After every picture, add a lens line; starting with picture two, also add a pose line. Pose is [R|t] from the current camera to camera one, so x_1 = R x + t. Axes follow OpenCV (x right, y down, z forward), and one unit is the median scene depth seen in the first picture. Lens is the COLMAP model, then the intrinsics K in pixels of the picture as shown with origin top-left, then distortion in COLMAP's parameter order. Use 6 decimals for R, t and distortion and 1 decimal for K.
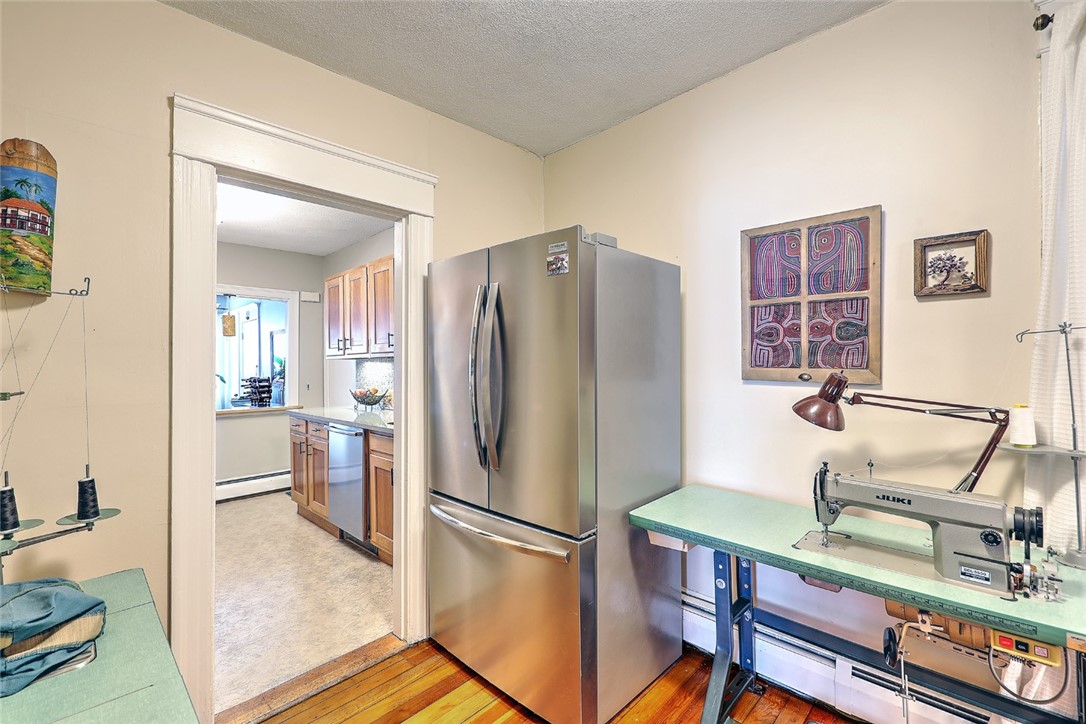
lens RADIAL K [[465.2, 0, 544.0], [0, 465.2, 355.3], [0, 0, 1]] dist [0.001934, 0.000042]
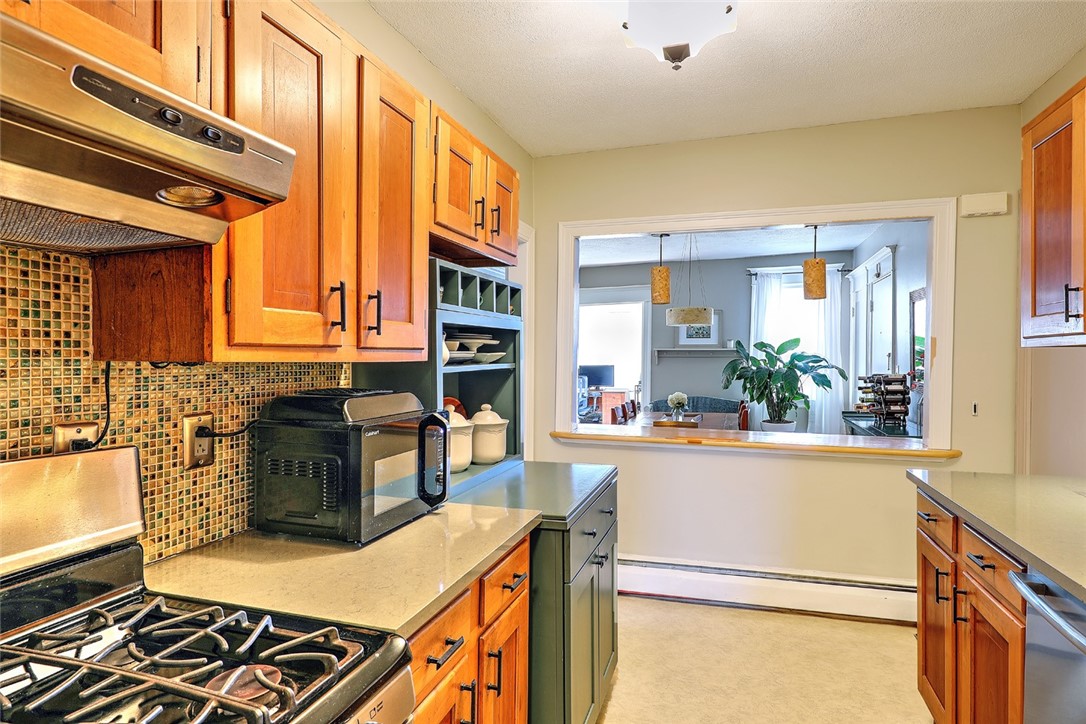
lens RADIAL K [[600.5, 0, 549.7], [0, 600.5, 361.2], [0, 0, 1]] dist [-0.000366, -0.000692]
pose [[0.445457, 0.029586, -0.894815, -0.222322], [0.005839, 0.999337, 0.035949, 0.003134], [0.895284, -0.021239, 0.444988, 0.478328]]
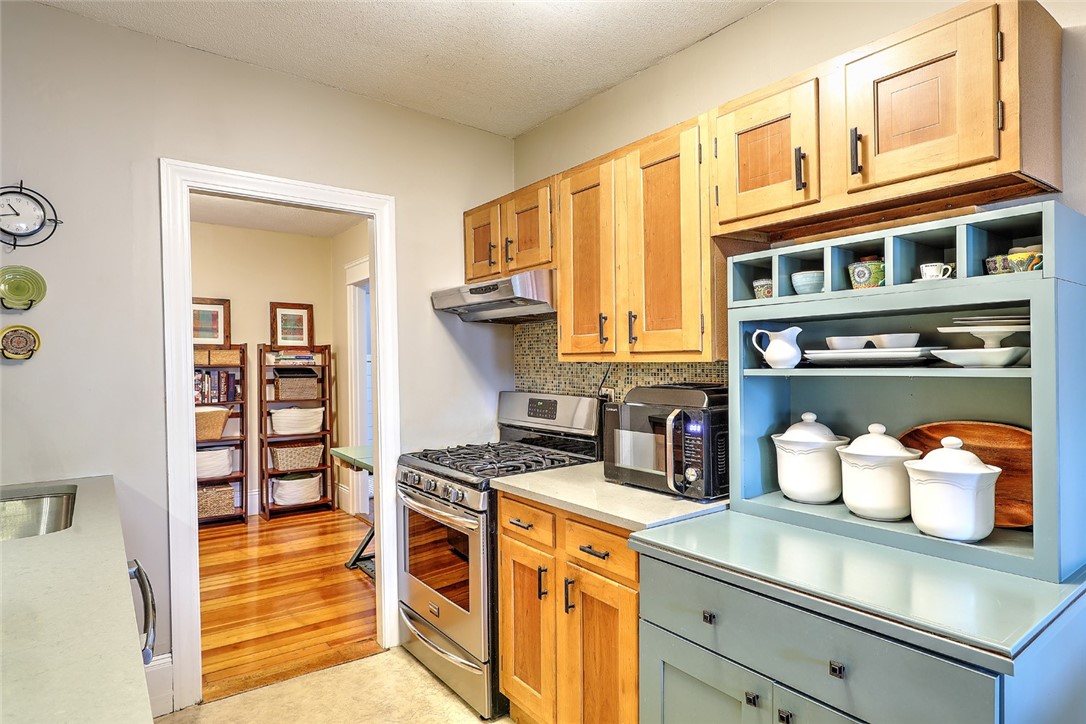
lens RADIAL K [[597.8, 0, 546.7], [0, 597.8, 363.1], [0, 0, 1]] dist [-0.001190, 0.000212]
pose [[-0.987141, 0.026839, 0.157583, -0.582798], [0.024456, 0.999556, -0.017043, 0.022827], [-0.157971, -0.012970, -0.987359, 1.037563]]
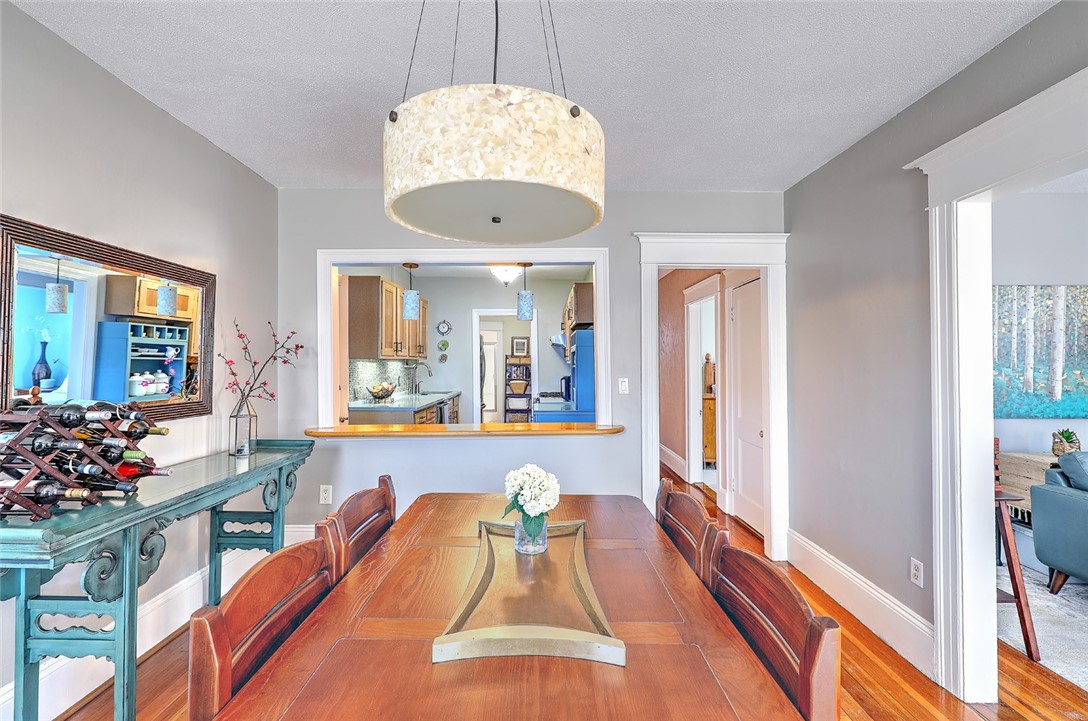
lens RADIAL K [[468.7, 0, 542.3], [0, 468.7, 360.7], [0, 0, 1]] dist [0.010086, -0.000364]
pose [[-0.697226, 0.021239, 0.716536, -1.480237], [-0.003674, 0.999442, -0.033199, 0.050700], [-0.716841, -0.025779, -0.696759, 1.510382]]
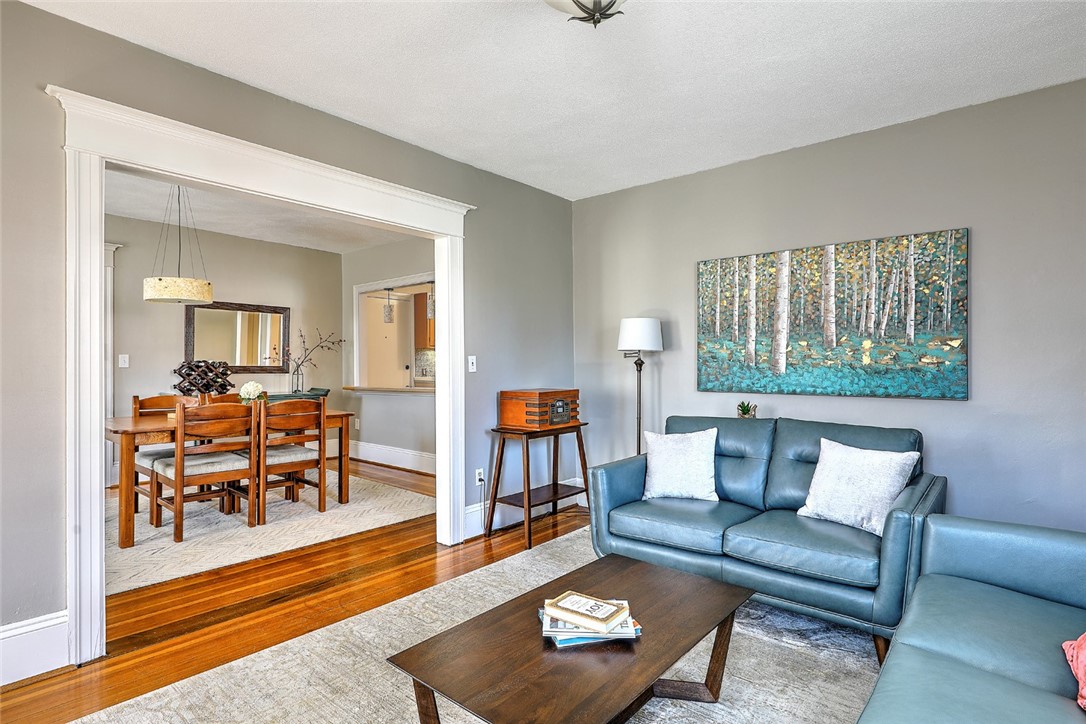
lens RADIAL K [[558.5, 0, 548.2], [0, 558.5, 361.8], [0, 0, 1]] dist [-0.002279, -0.000316]
pose [[-0.067066, 0.020855, 0.997531, -2.340511], [-0.016716, 0.999618, -0.022023, 0.092546], [-0.997608, -0.018152, -0.066692, 0.775425]]
